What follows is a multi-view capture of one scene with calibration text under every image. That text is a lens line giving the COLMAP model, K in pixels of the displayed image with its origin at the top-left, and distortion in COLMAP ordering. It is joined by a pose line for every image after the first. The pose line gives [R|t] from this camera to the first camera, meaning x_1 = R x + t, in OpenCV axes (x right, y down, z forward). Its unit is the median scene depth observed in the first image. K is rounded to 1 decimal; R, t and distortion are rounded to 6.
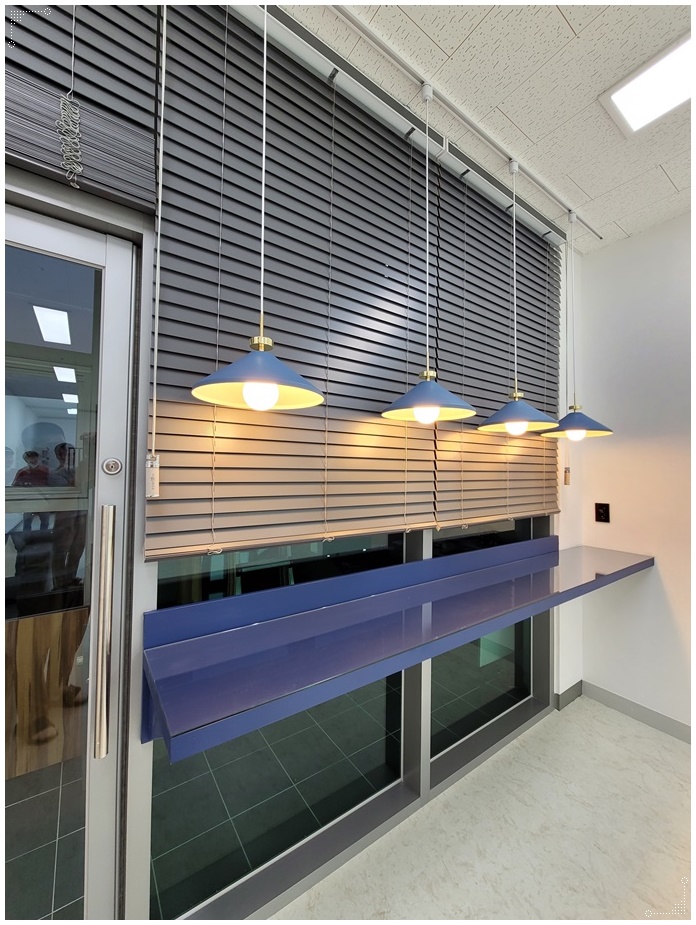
lens RADIAL K [[367.8, 0, 343.5], [0, 367.8, 456.9], [0, 0, 1]] dist [-0.001648, -0.000406]
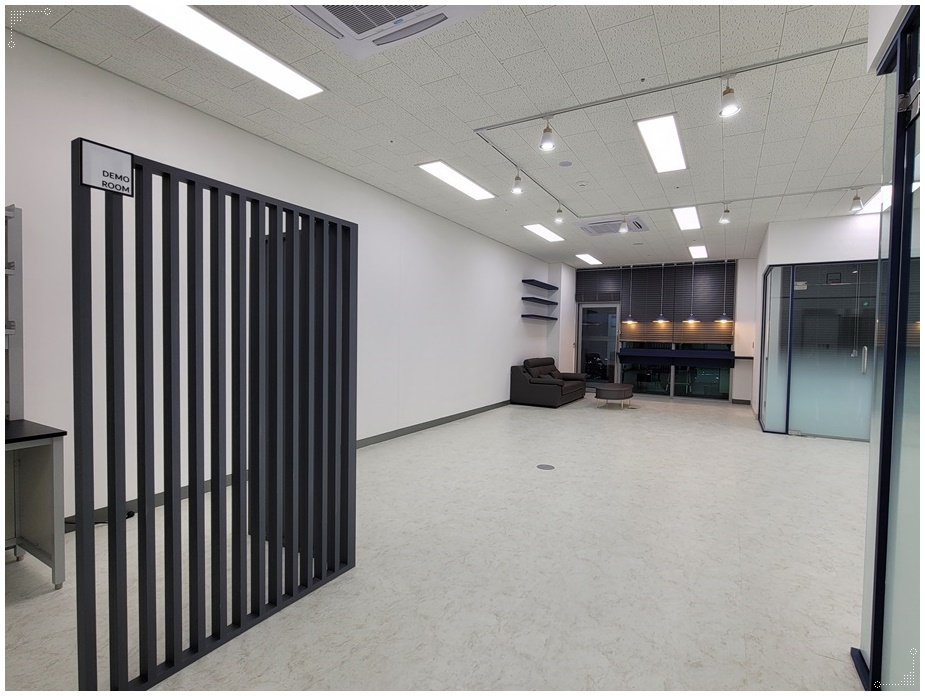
lens RADIAL K [[451.6, 0, 468.9], [0, 451.6, 349.5], [0, 0, 1]] dist [-0.001036, 0.000189]
pose [[0.426306, 0.029679, -0.904092, 4.580521], [0.018536, 0.998965, 0.041534, -0.022991], [0.904389, -0.034464, 0.425315, -4.081181]]
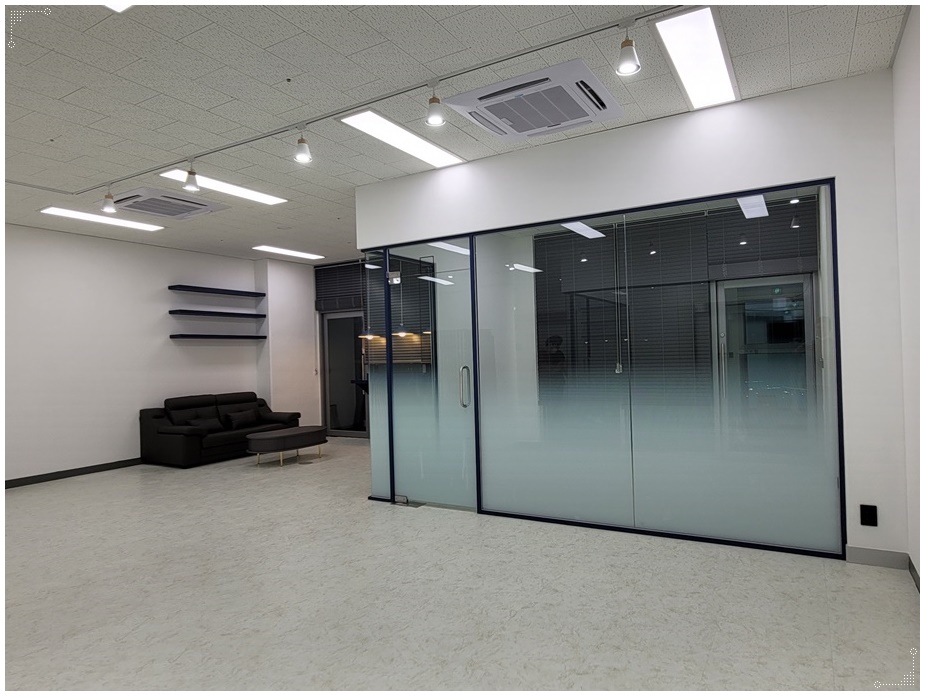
lens RADIAL K [[573.2, 0, 463.9], [0, 573.2, 349.3], [0, 0, 1]] dist [0.002323, 0.001639]
pose [[0.420428, -0.026445, -0.906940, 5.389852], [0.066823, 0.997763, 0.001883, 0.077712], [0.904862, -0.061396, 0.421255, -0.934557]]
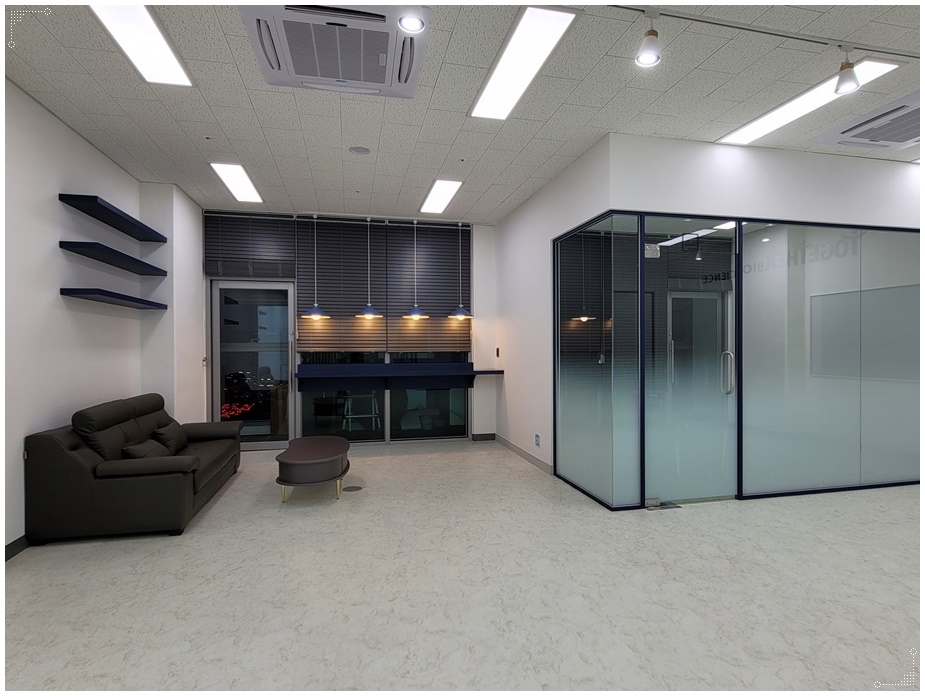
lens RADIAL K [[510.3, 0, 469.8], [0, 510.3, 350.6], [0, 0, 1]] dist [-0.001734, -0.001376]
pose [[0.929748, -0.004908, -0.368164, 2.396476], [0.022495, 0.998800, 0.043494, 0.014561], [0.367509, -0.048720, 0.928743, -2.598189]]
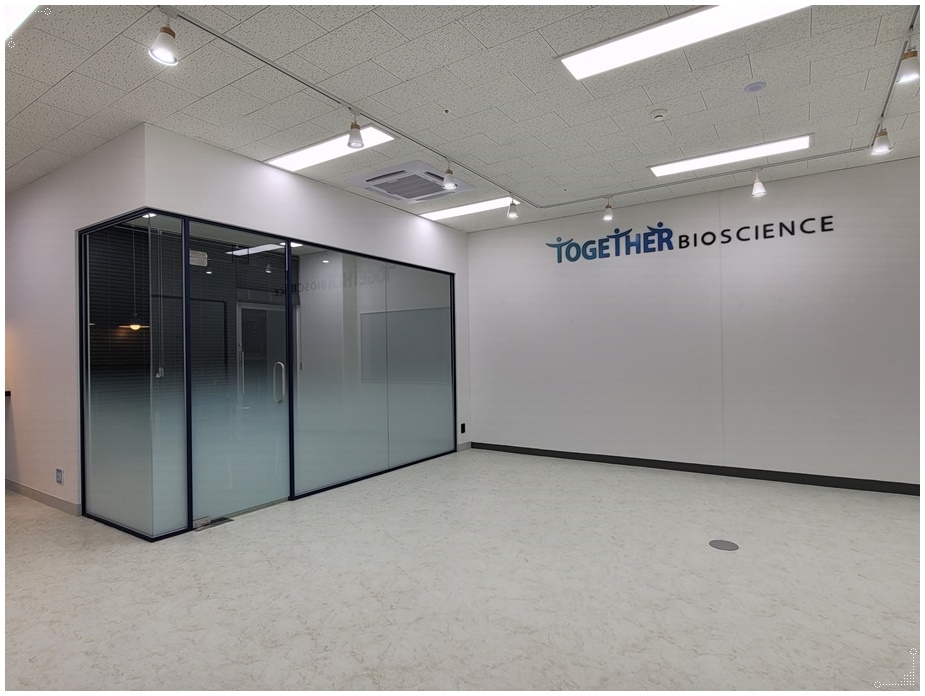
lens RADIAL K [[510.3, 0, 470.6], [0, 510.3, 351.1], [0, 0, 1]] dist [-0.001734, -0.001376]
pose [[0.926928, -0.014142, 0.374972, 2.588339], [0.001696, 0.999437, 0.033500, 0.011176], [-0.375235, -0.030416, 0.926431, -2.636384]]
